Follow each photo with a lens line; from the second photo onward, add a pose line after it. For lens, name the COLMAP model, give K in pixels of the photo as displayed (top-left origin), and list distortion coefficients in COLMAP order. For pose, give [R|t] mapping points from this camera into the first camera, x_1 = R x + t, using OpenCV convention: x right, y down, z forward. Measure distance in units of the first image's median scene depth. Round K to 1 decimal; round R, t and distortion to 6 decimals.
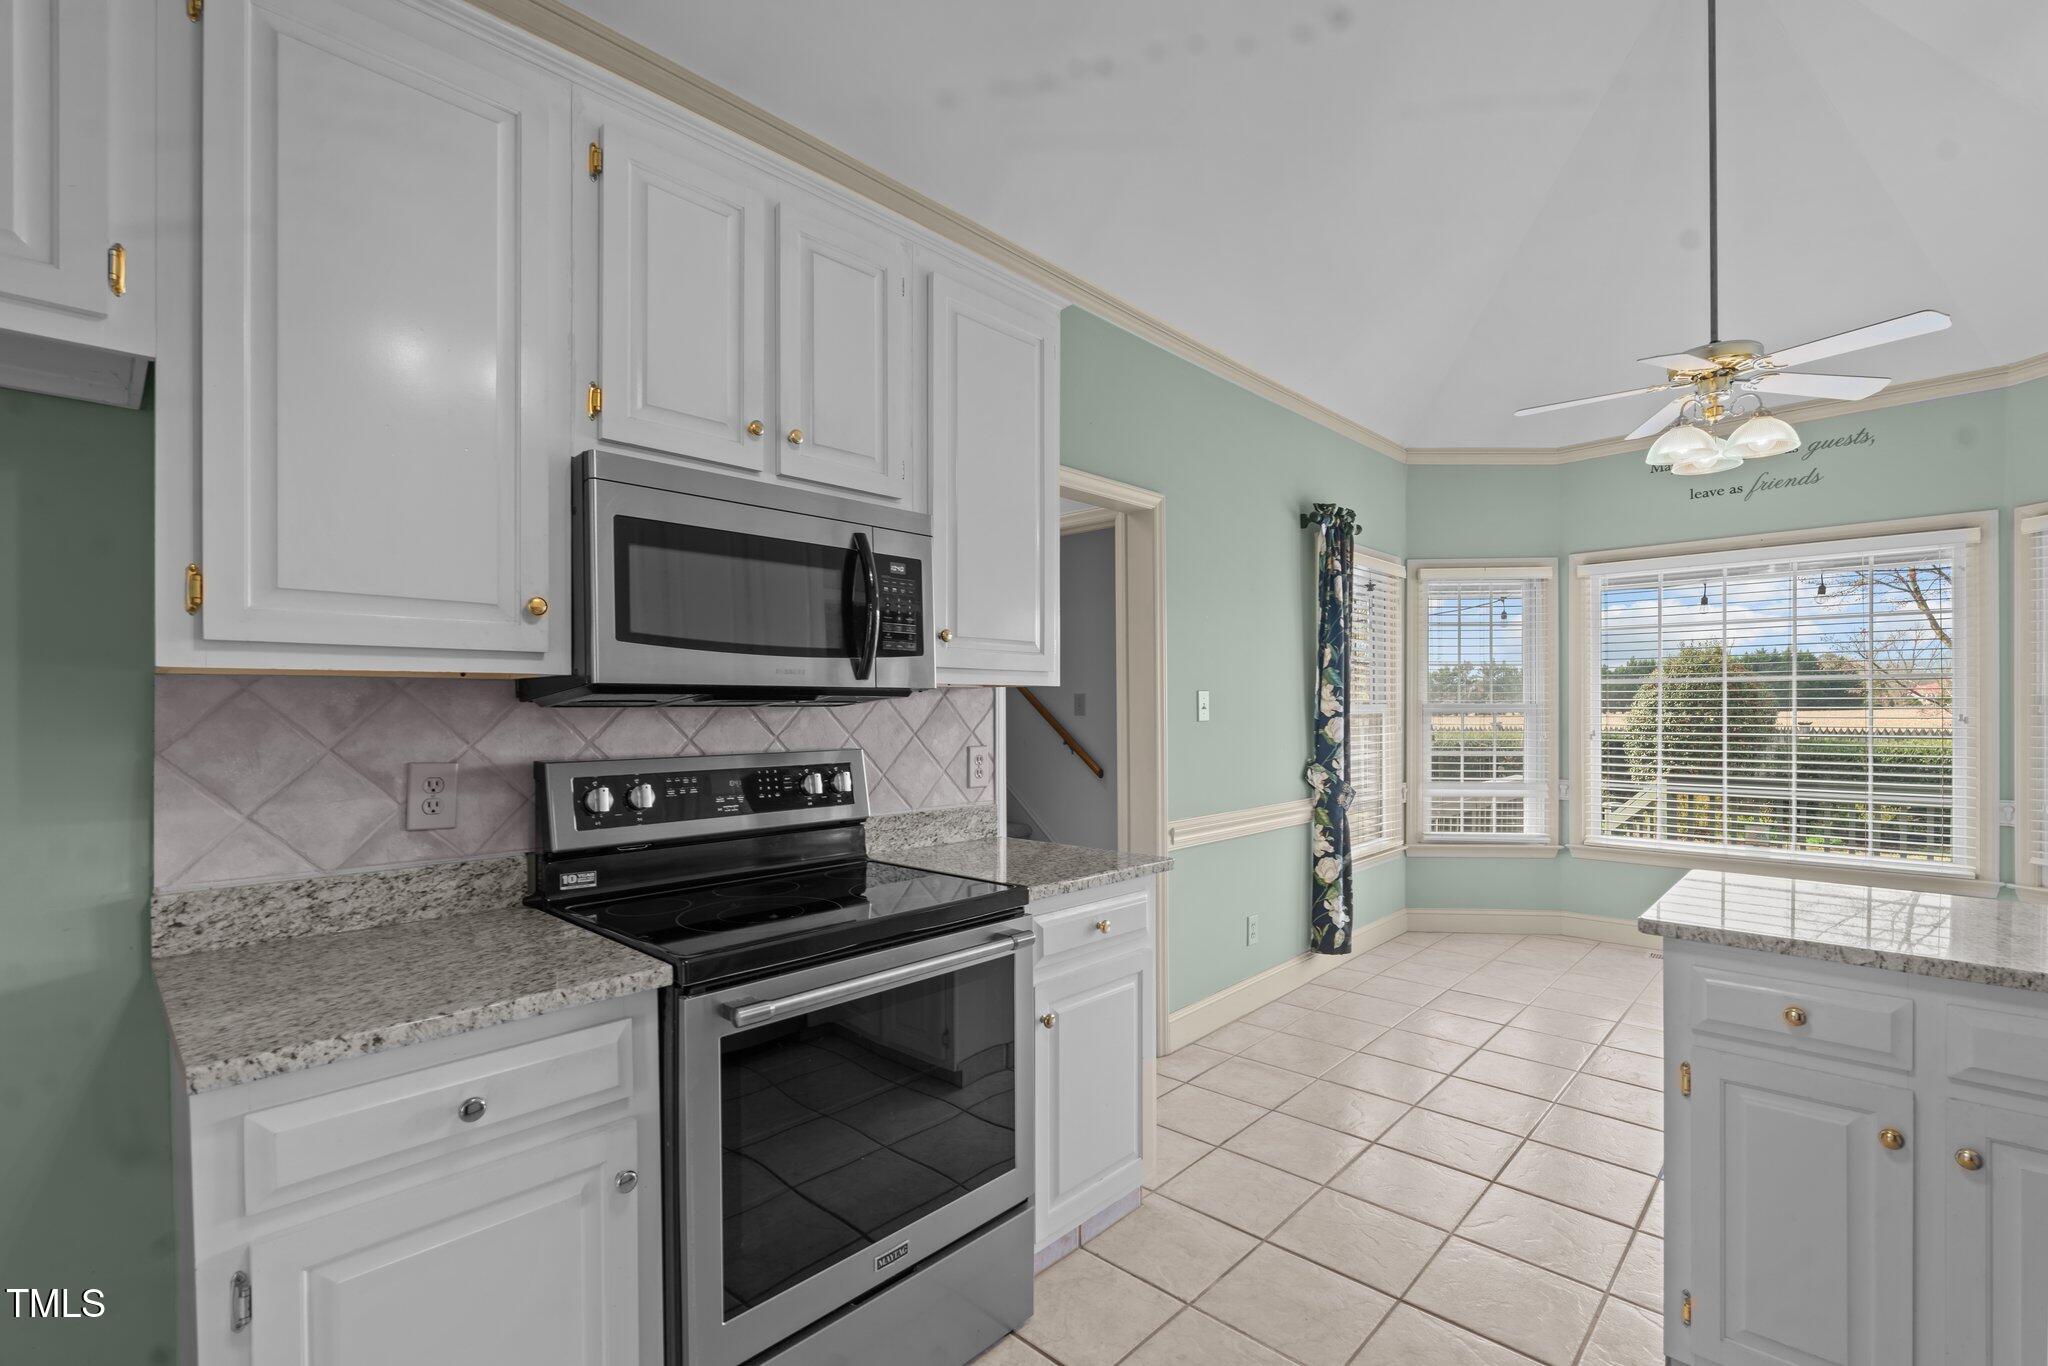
lens RADIAL K [[902.5, 0, 1027.7], [0, 902.5, 710.9], [0, 0, 1]] dist [-0.001860, -0.000120]
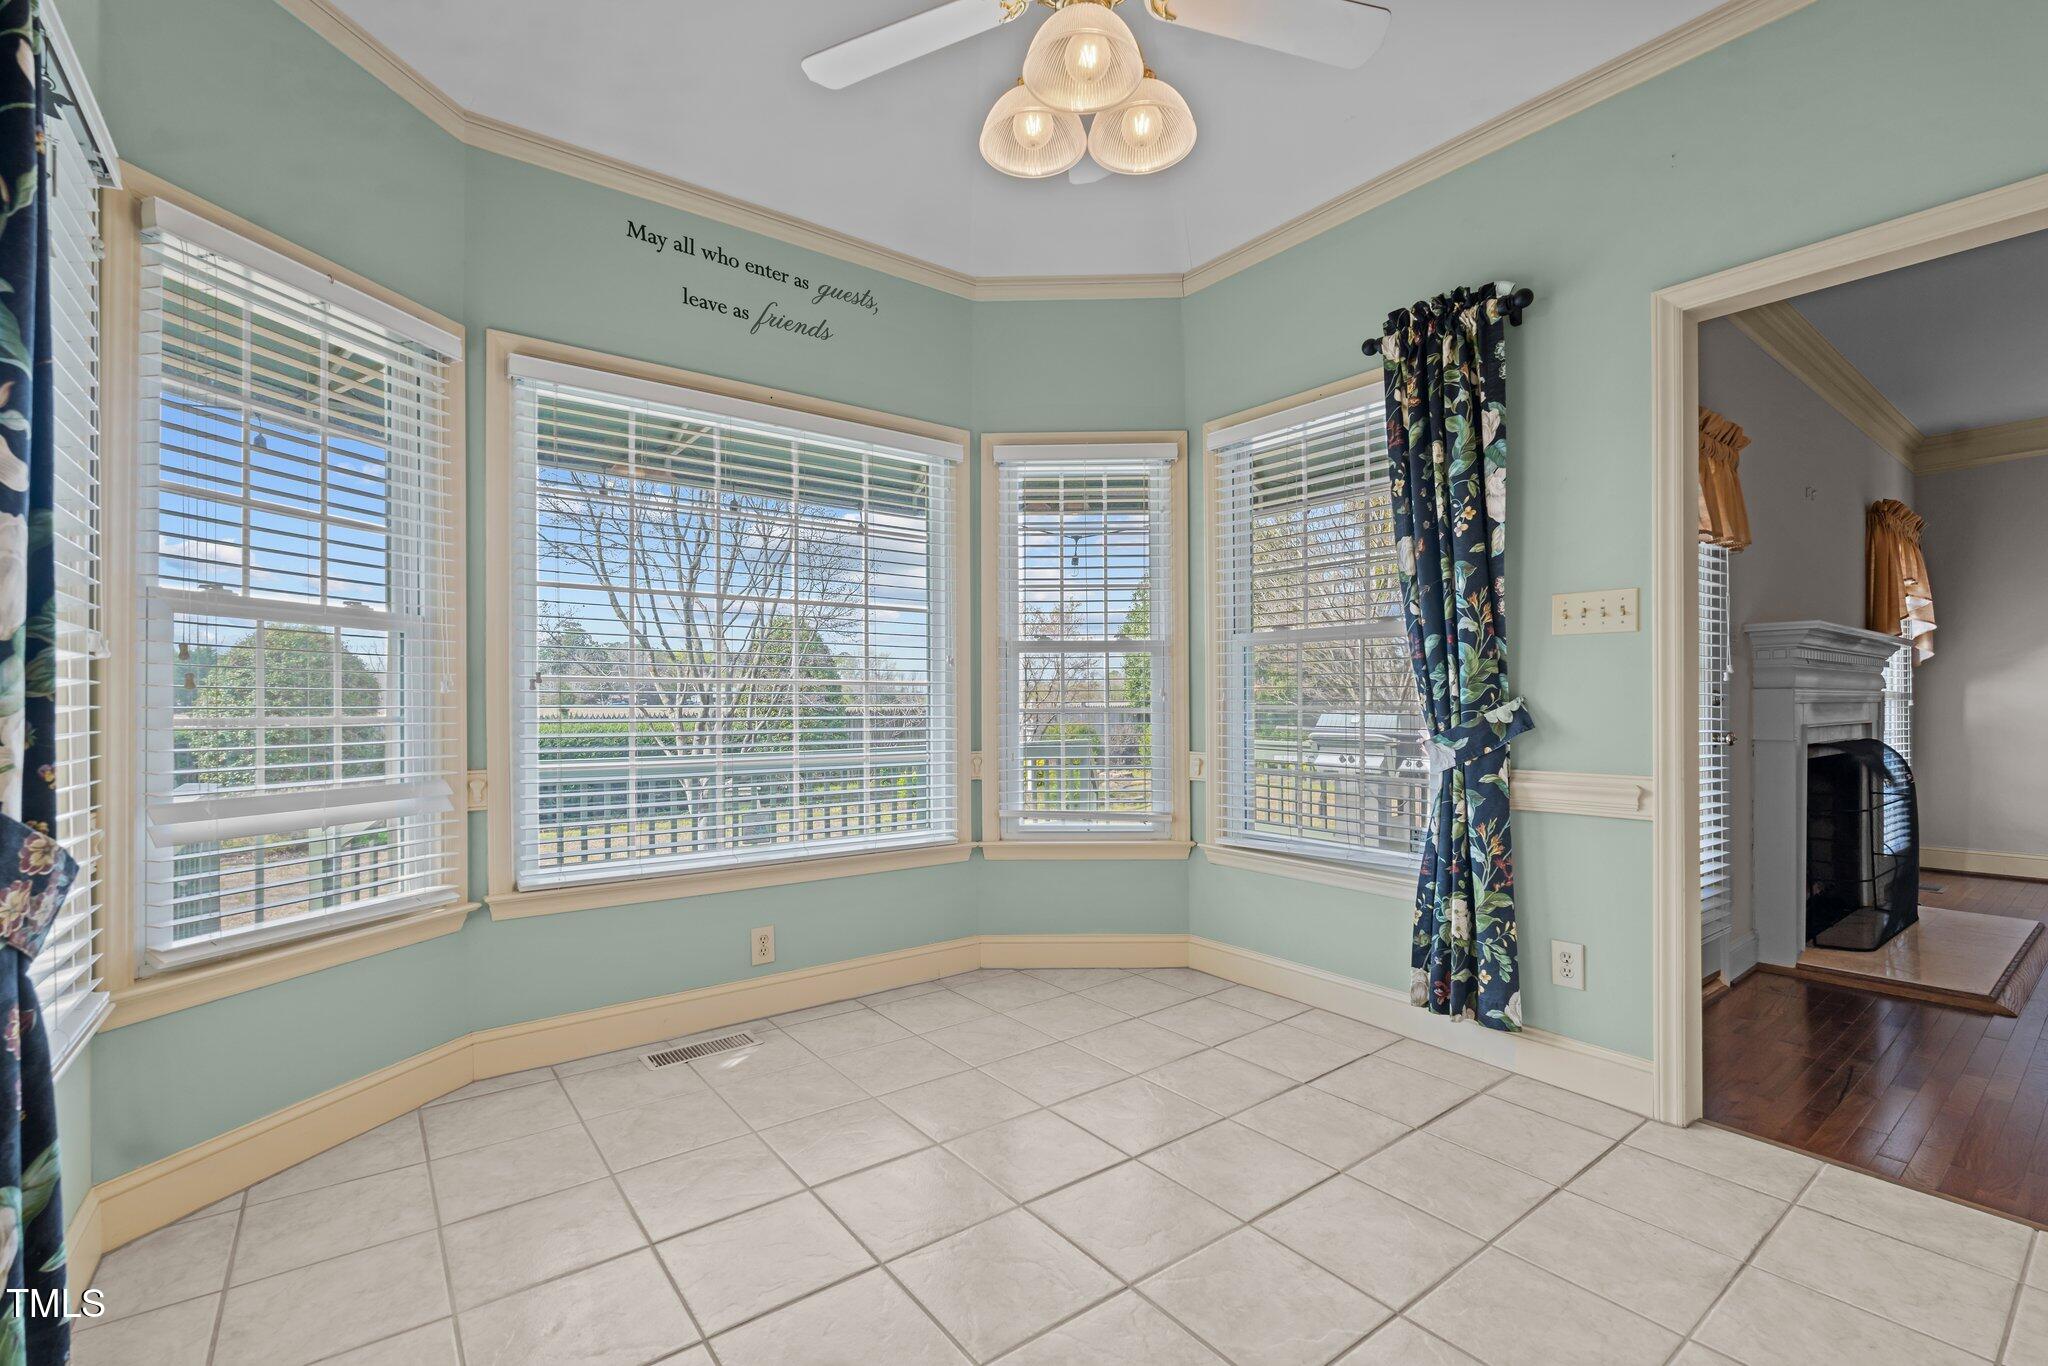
lens RADIAL K [[896.8, 0, 1023.6], [0, 896.8, 699.5], [0, 0, 1]] dist [-0.001442, 0.000371]
pose [[0.170884, 0.009408, 0.985246, 0.196788], [0.003730, 0.999941, -0.010196, 0.055565], [-0.985284, 0.005417, 0.170839, 0.785481]]
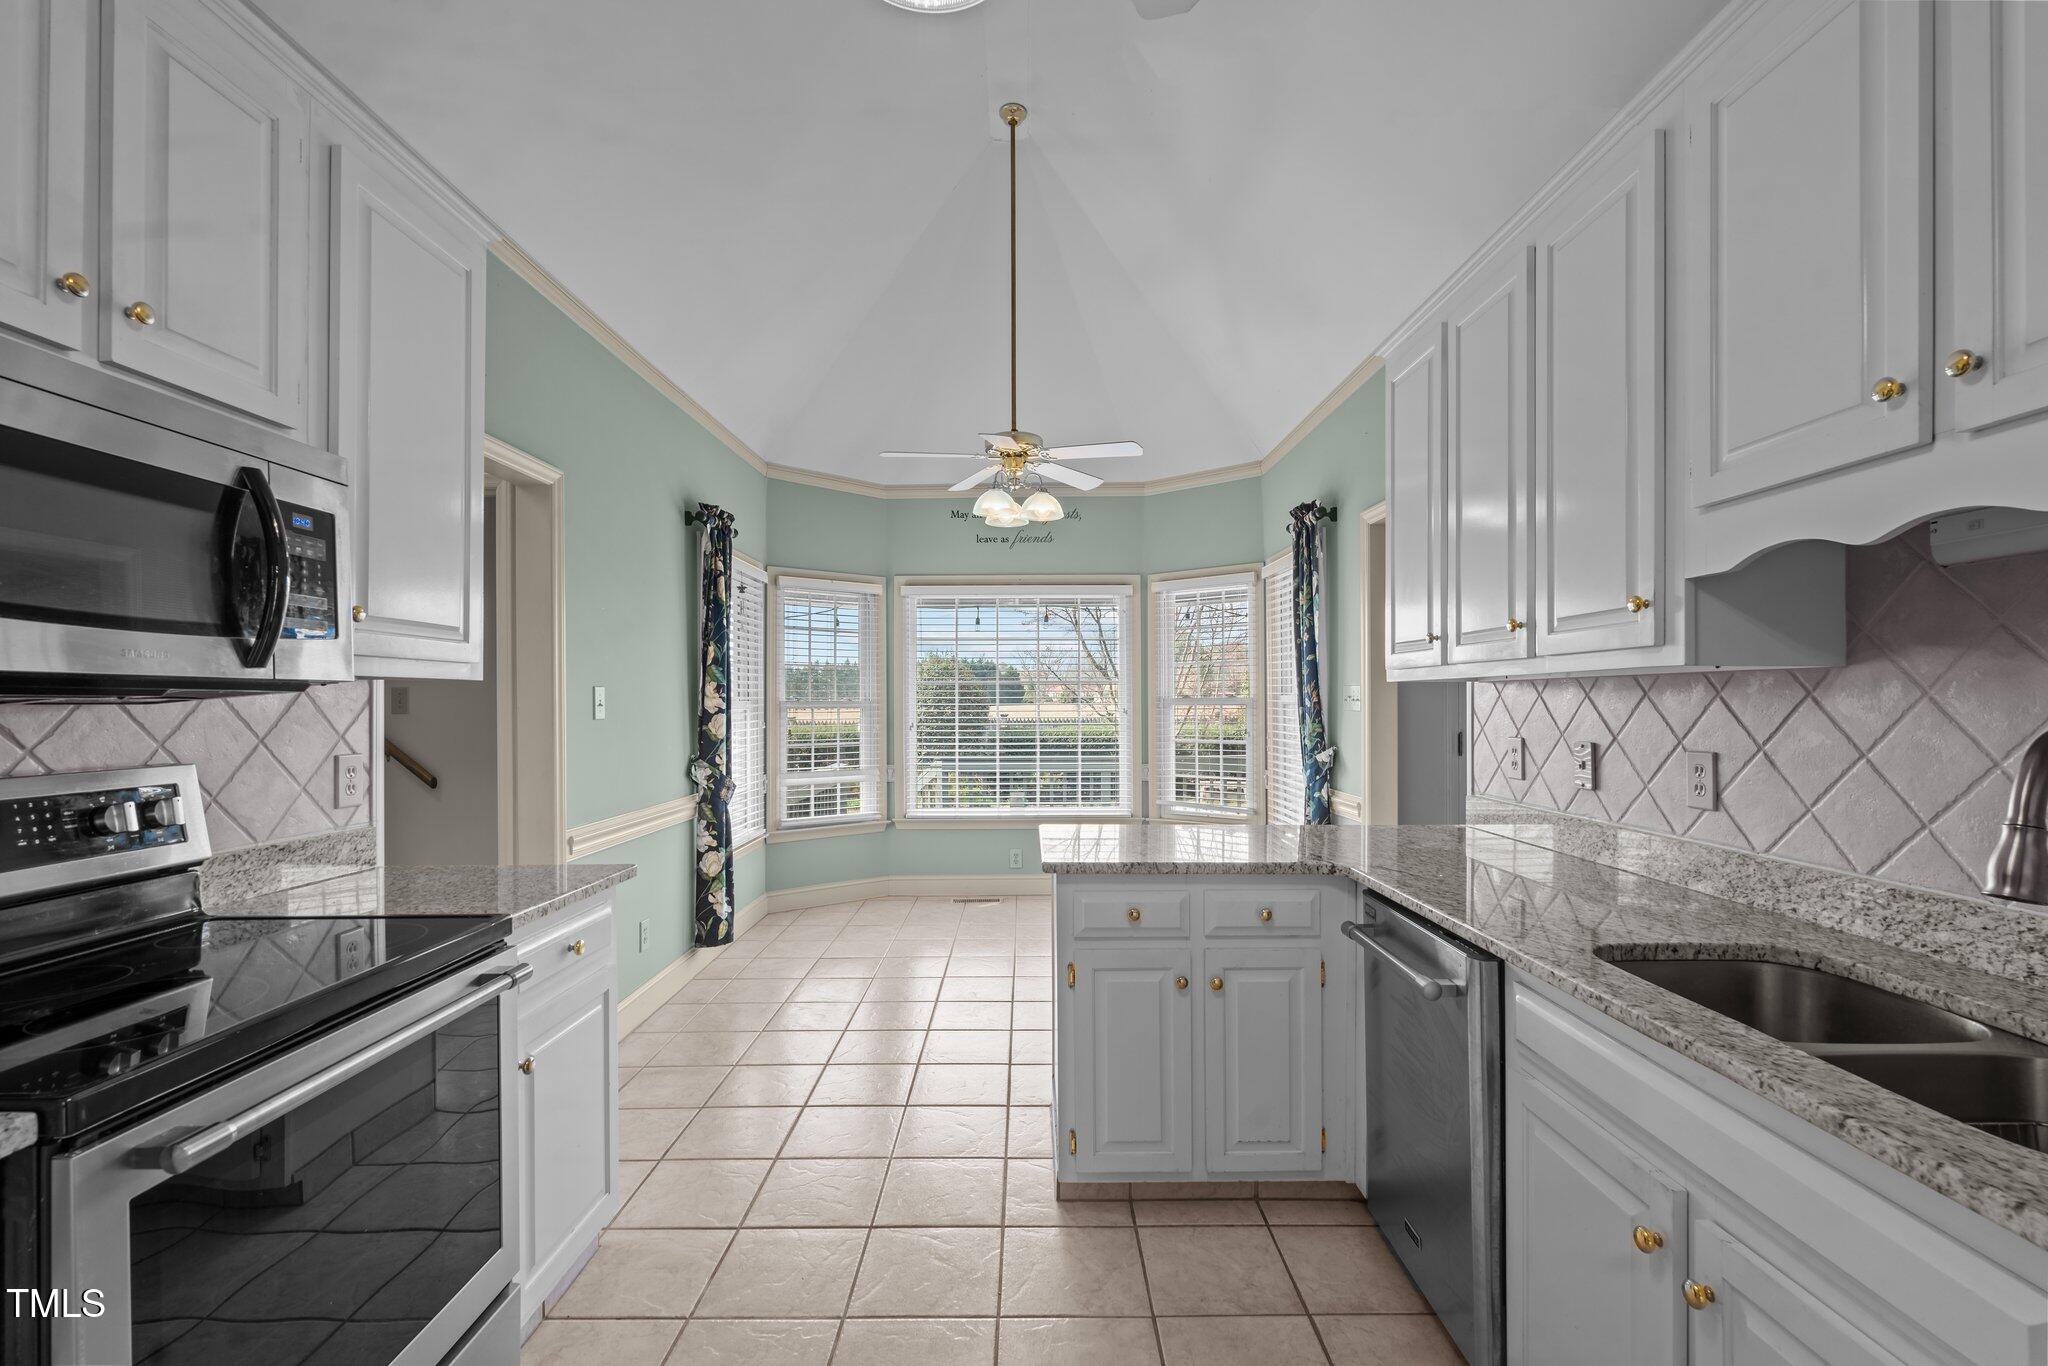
lens RADIAL K [[896.8, 0, 1023.6], [0, 896.8, 699.5], [0, 0, 1]] dist [-0.001442, 0.000371]
pose [[0.730805, 0.002483, 0.682582, -0.108151], [0.003322, 0.999969, -0.007195, -0.000751], [-0.682579, 0.007526, 0.730773, 0.020432]]
